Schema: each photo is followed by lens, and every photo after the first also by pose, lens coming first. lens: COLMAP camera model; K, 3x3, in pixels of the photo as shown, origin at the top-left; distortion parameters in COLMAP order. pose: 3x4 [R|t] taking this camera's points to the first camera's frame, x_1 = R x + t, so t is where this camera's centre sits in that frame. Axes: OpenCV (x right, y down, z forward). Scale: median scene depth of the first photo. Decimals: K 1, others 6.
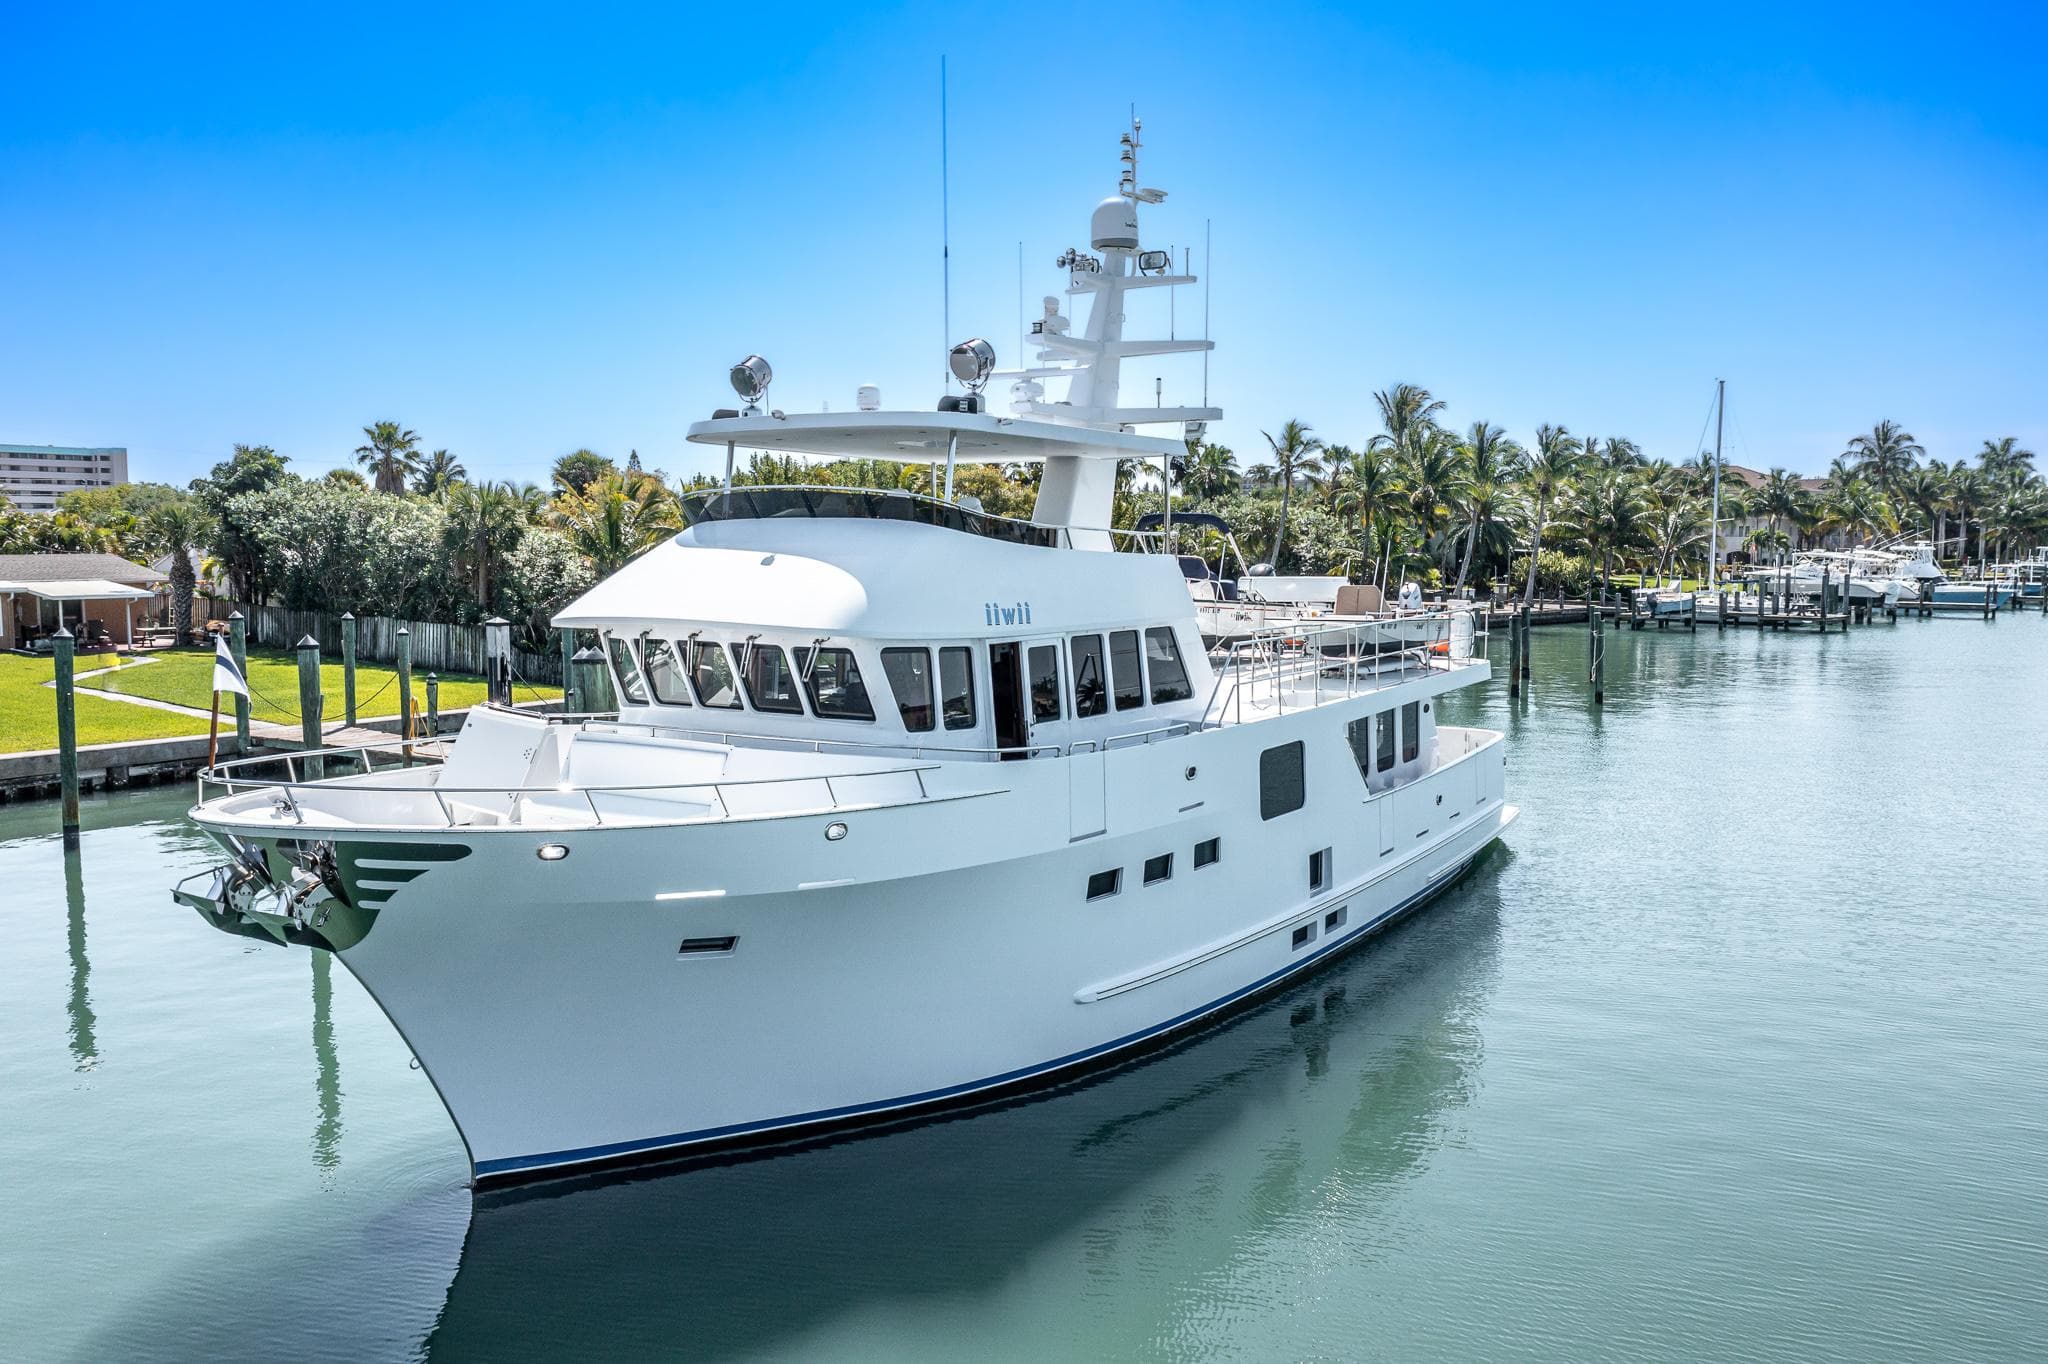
lens RADIAL K [[1626.8, 0, 1021.9], [0, 1626.8, 669.2], [0, 0, 1]] dist [-0.011590, 0.018501]
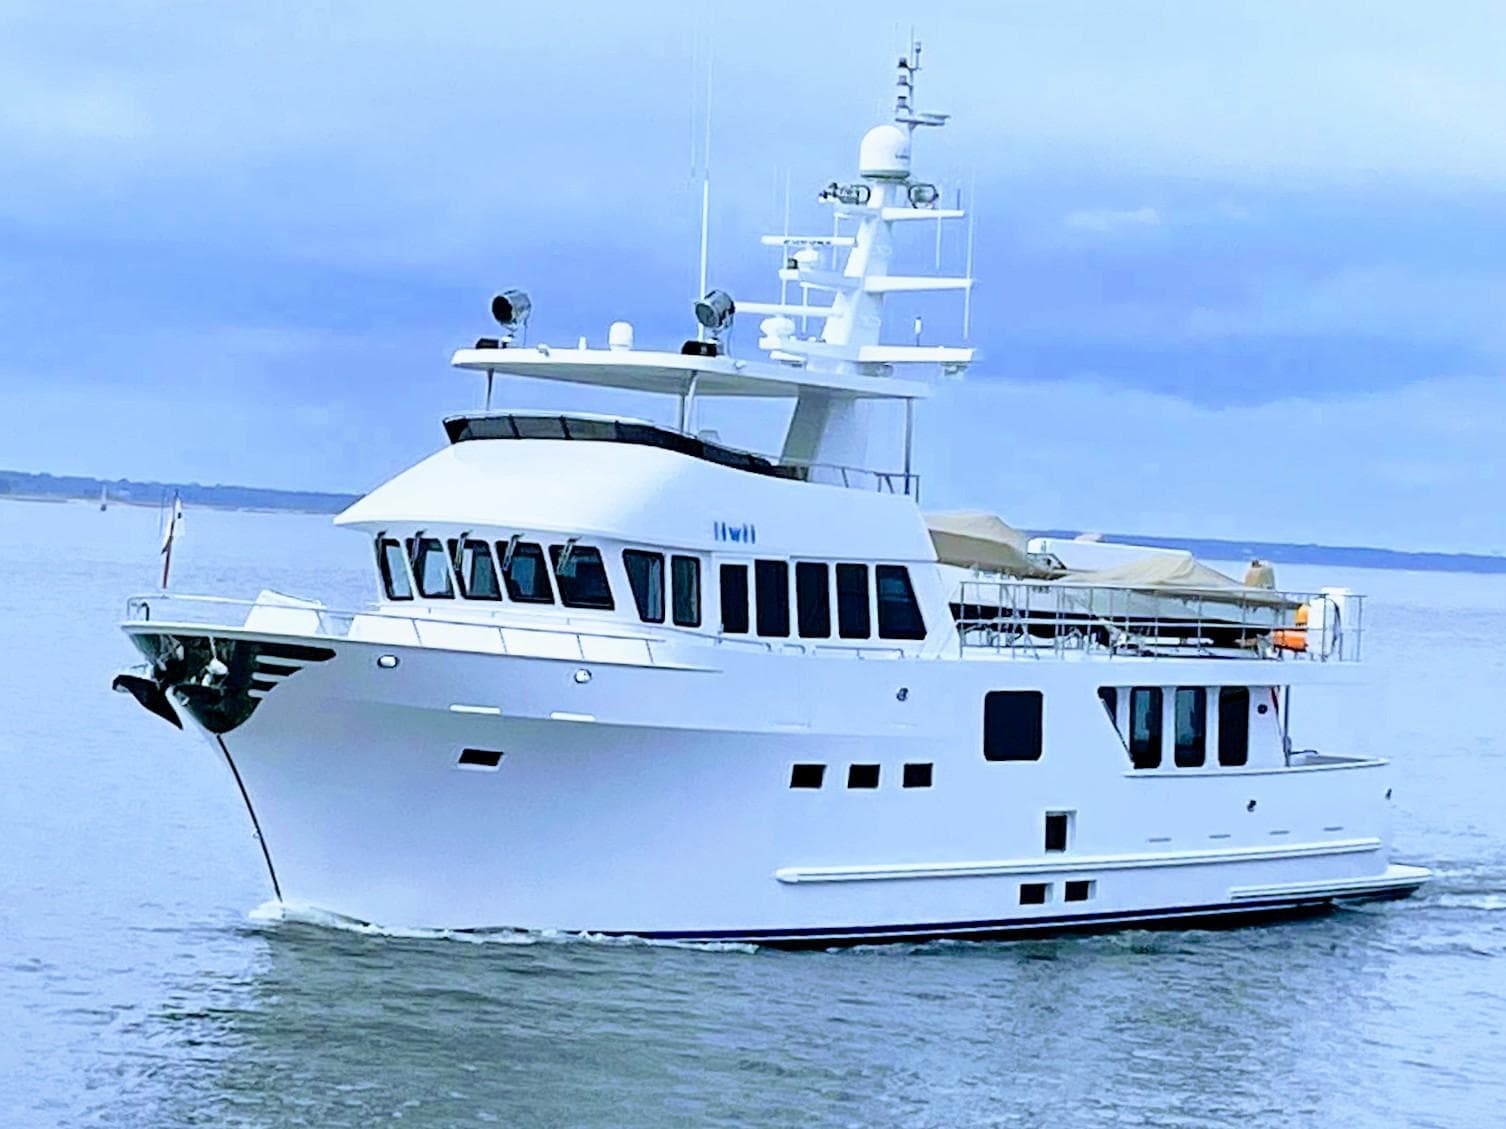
lens RADIAL K [[4762.5, 0, 750.2], [0, 4762.5, 559.5], [0, 0, 1]] dist [0.113800, 0.000000]
pose [[0.997507, 0.046094, -0.053438, 0.167505], [-0.050455, 0.995242, -0.083357, 0.241759], [0.049342, 0.085845, 0.995086, -2.135106]]
